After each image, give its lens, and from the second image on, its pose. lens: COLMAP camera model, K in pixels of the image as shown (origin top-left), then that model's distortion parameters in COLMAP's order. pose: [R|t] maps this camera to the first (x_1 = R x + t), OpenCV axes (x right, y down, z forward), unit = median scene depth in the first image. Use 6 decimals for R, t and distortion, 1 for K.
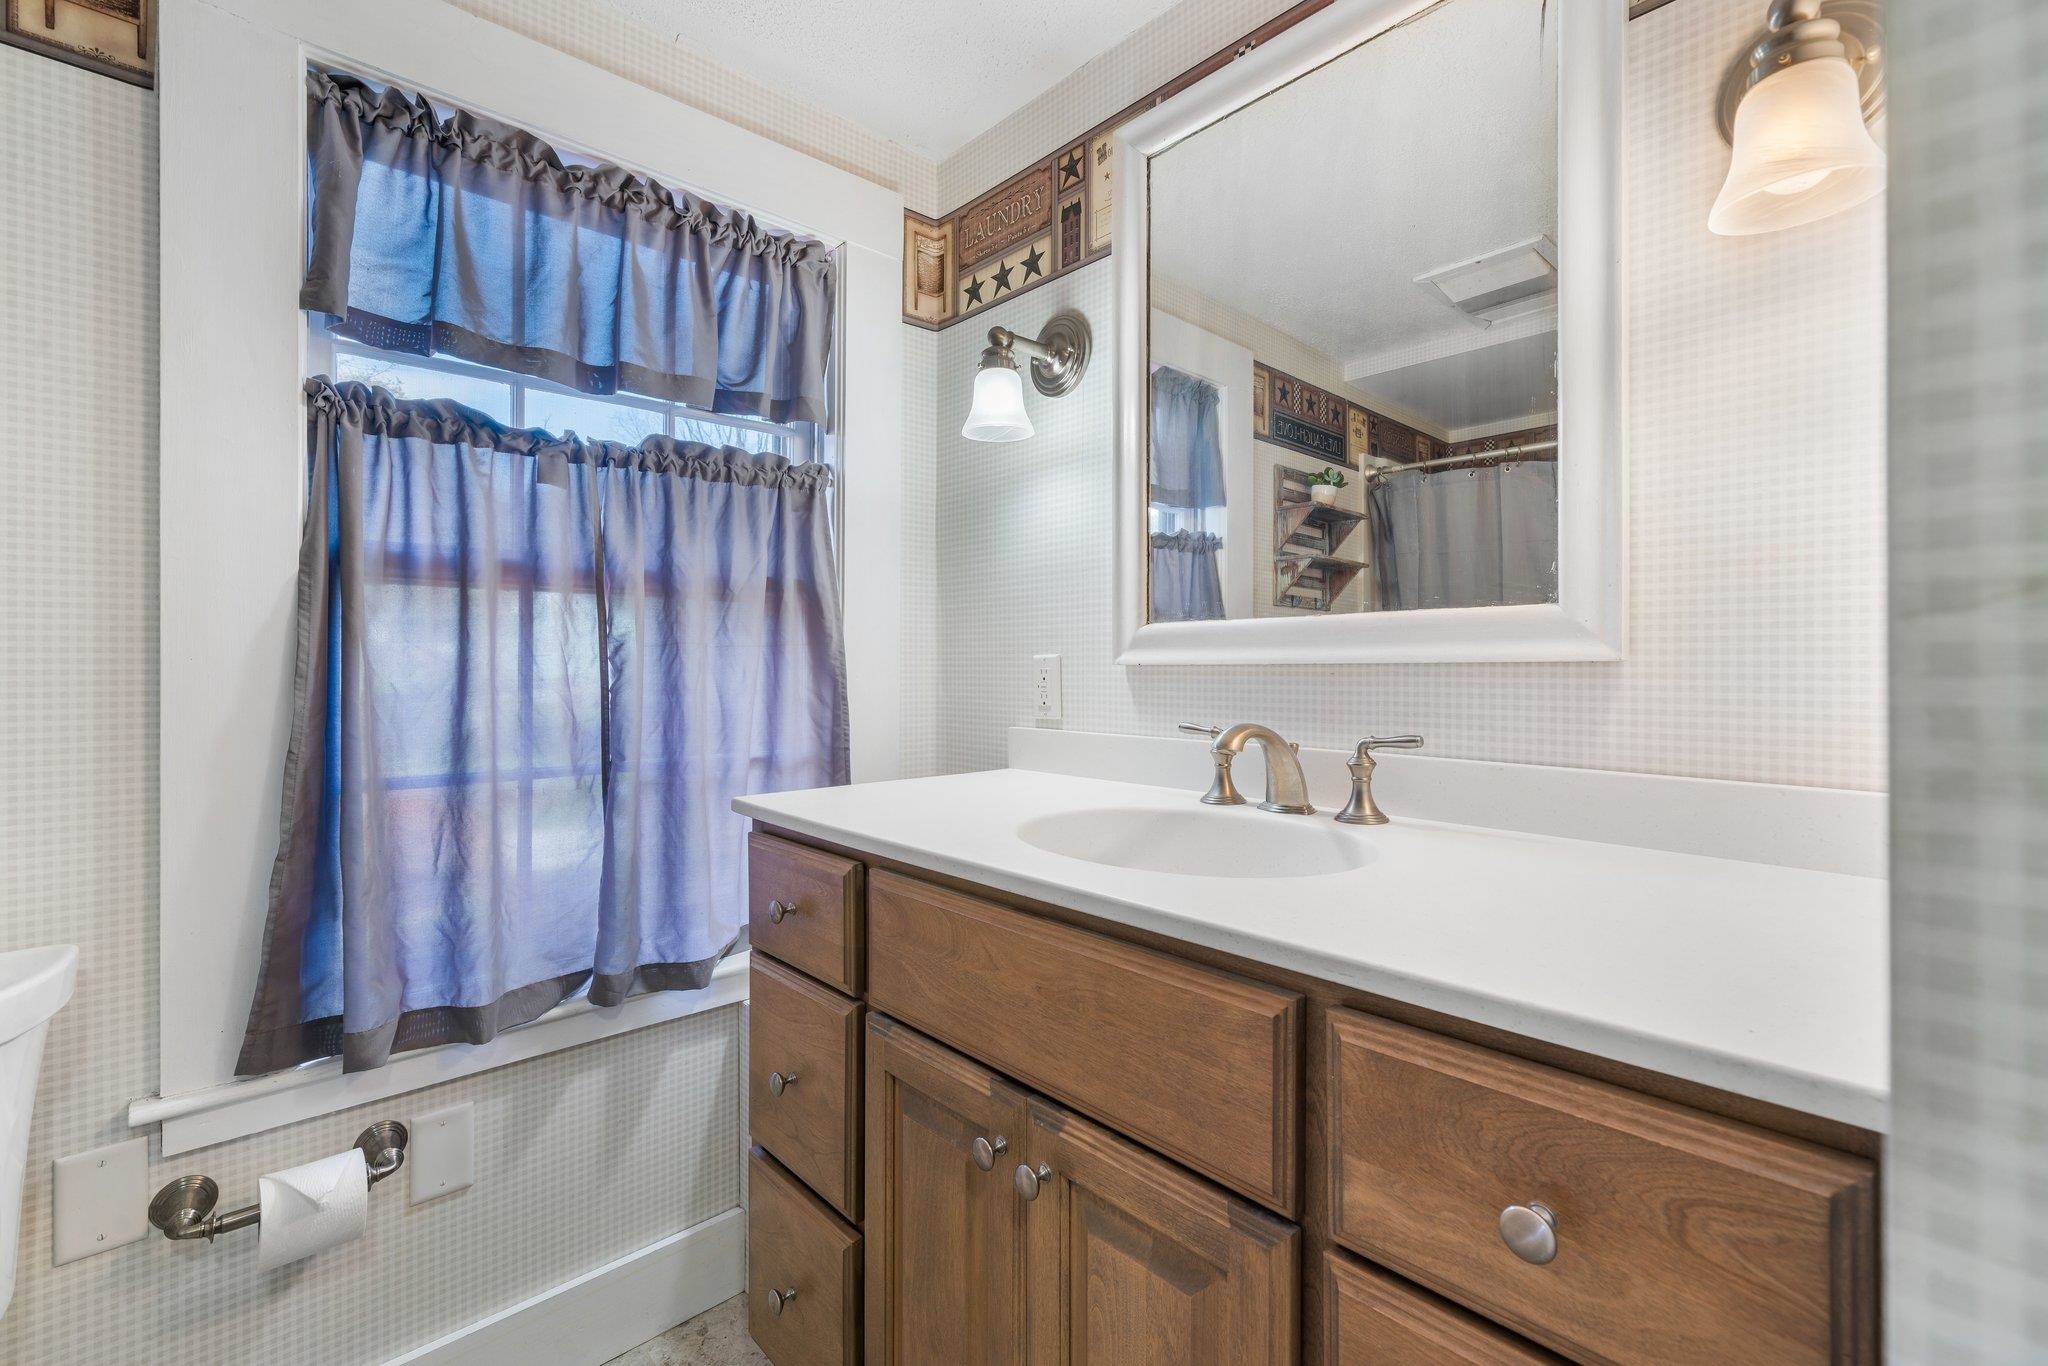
lens RADIAL K [[887.0, 0, 1024.0], [0, 887.0, 683.0], [0, 0, 1]] dist [0.002941, 0.000197]
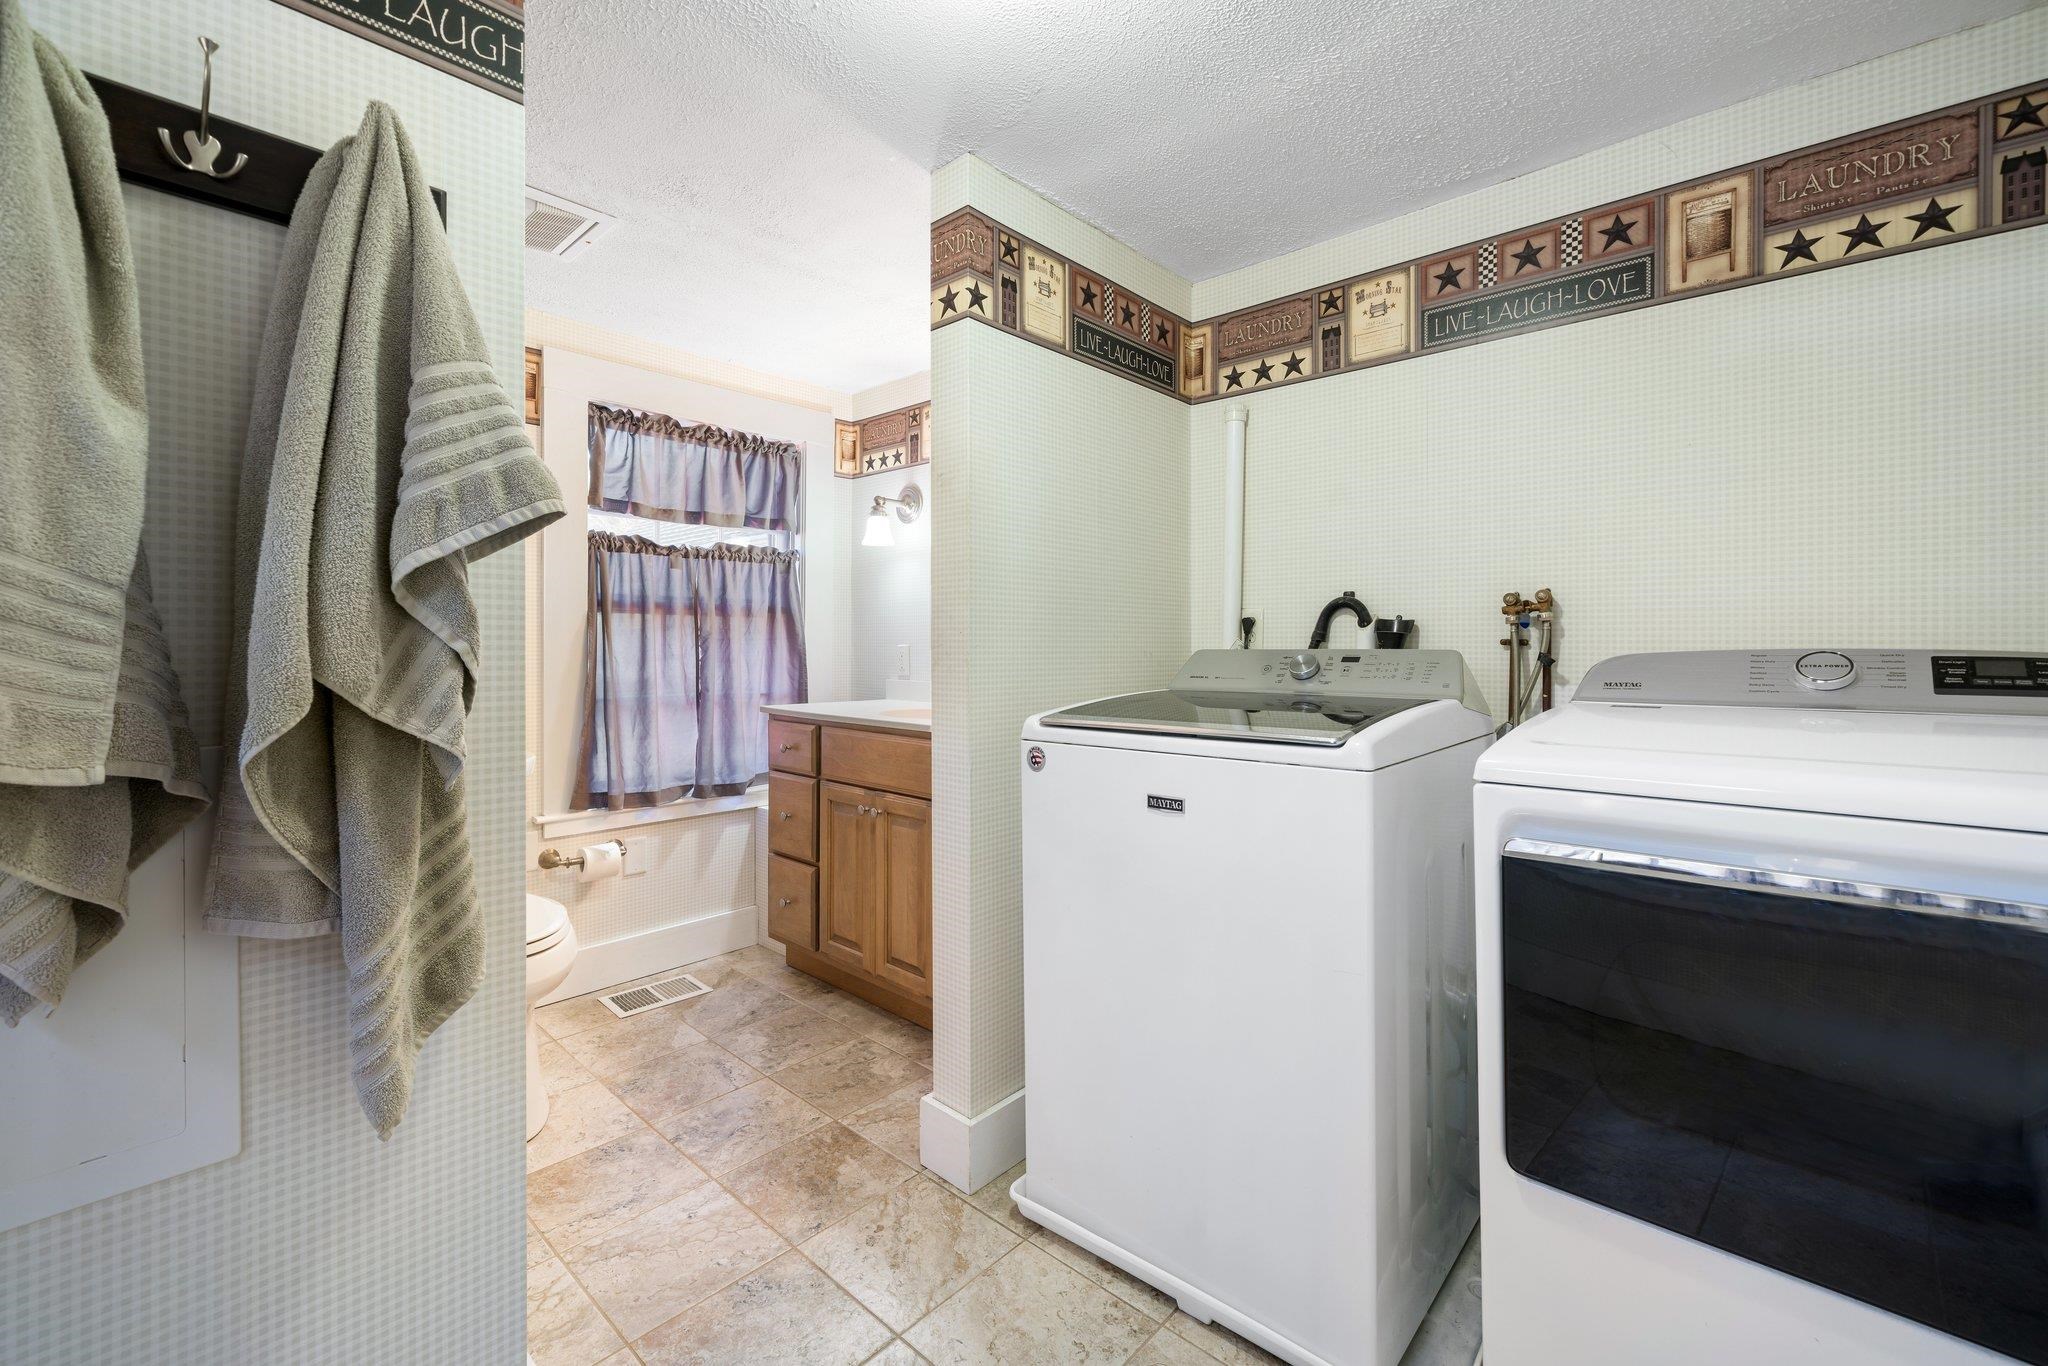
lens RADIAL K [[855.2, 0, 1024.0], [0, 855.2, 683.0], [0, 0, 1]] dist [-0.001431, -0.000038]
pose [[0.996578, 0.002969, 0.082607, 0.152484], [-0.004795, 0.999748, 0.021919, 0.014013], [-0.082521, -0.022240, 0.996341, -1.117893]]
